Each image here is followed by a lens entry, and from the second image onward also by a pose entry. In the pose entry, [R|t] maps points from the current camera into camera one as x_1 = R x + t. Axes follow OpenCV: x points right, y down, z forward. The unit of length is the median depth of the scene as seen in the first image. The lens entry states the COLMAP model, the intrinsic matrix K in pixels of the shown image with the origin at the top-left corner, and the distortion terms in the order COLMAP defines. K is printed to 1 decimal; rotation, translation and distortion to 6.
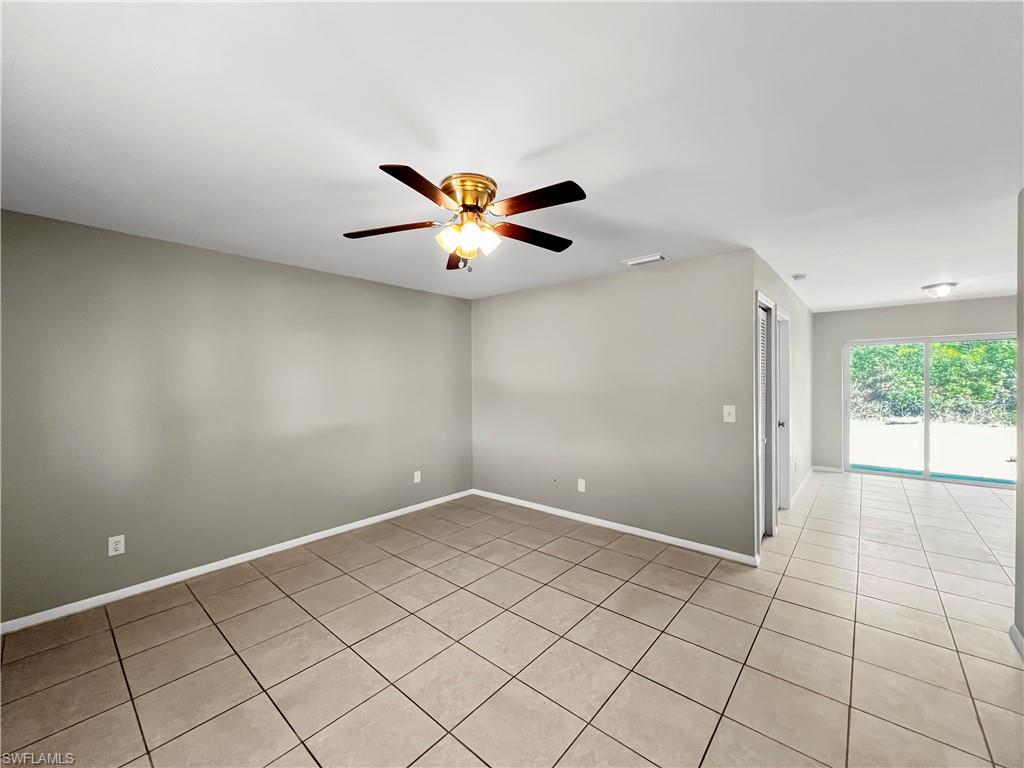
lens RADIAL K [[424.8, 0, 505.2], [0, 424.8, 379.5], [0, 0, 1]] dist [-0.004758, -0.000395]
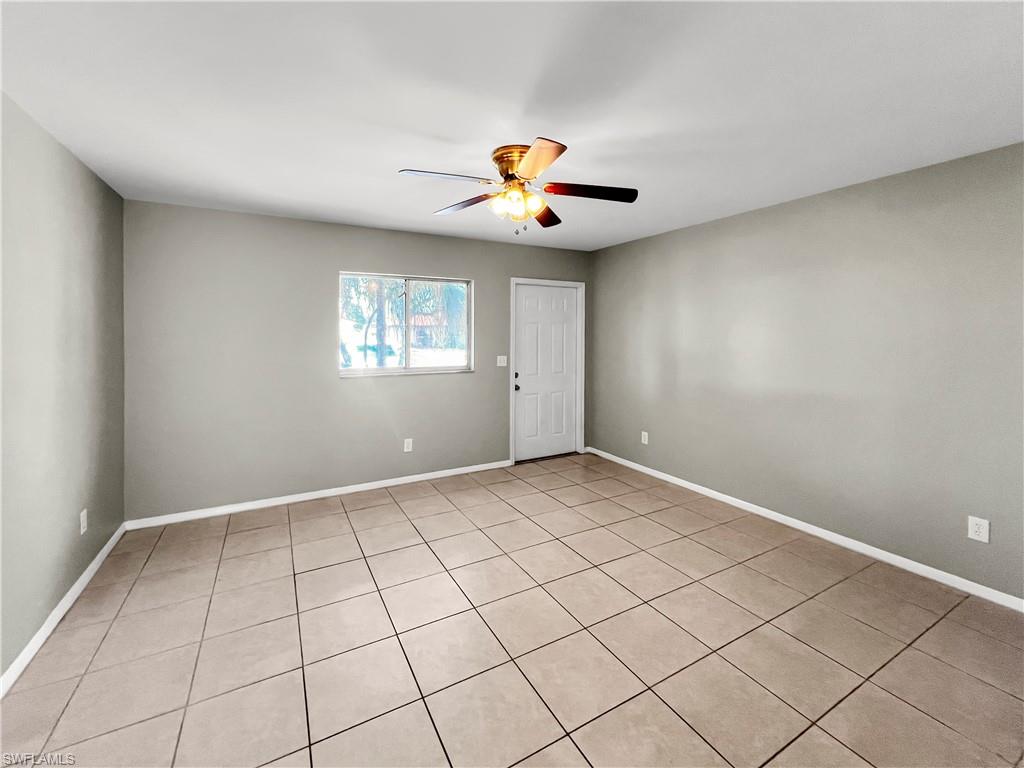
lens RADIAL K [[424.8, 0, 507.1], [0, 424.8, 389.8], [0, 0, 1]] dist [-0.004758, -0.000395]
pose [[-0.350223, 0.132595, -0.927234, 0.648710], [-0.000894, 0.989882, 0.141891, -0.004183], [0.936666, 0.050522, -0.346561, 0.999048]]
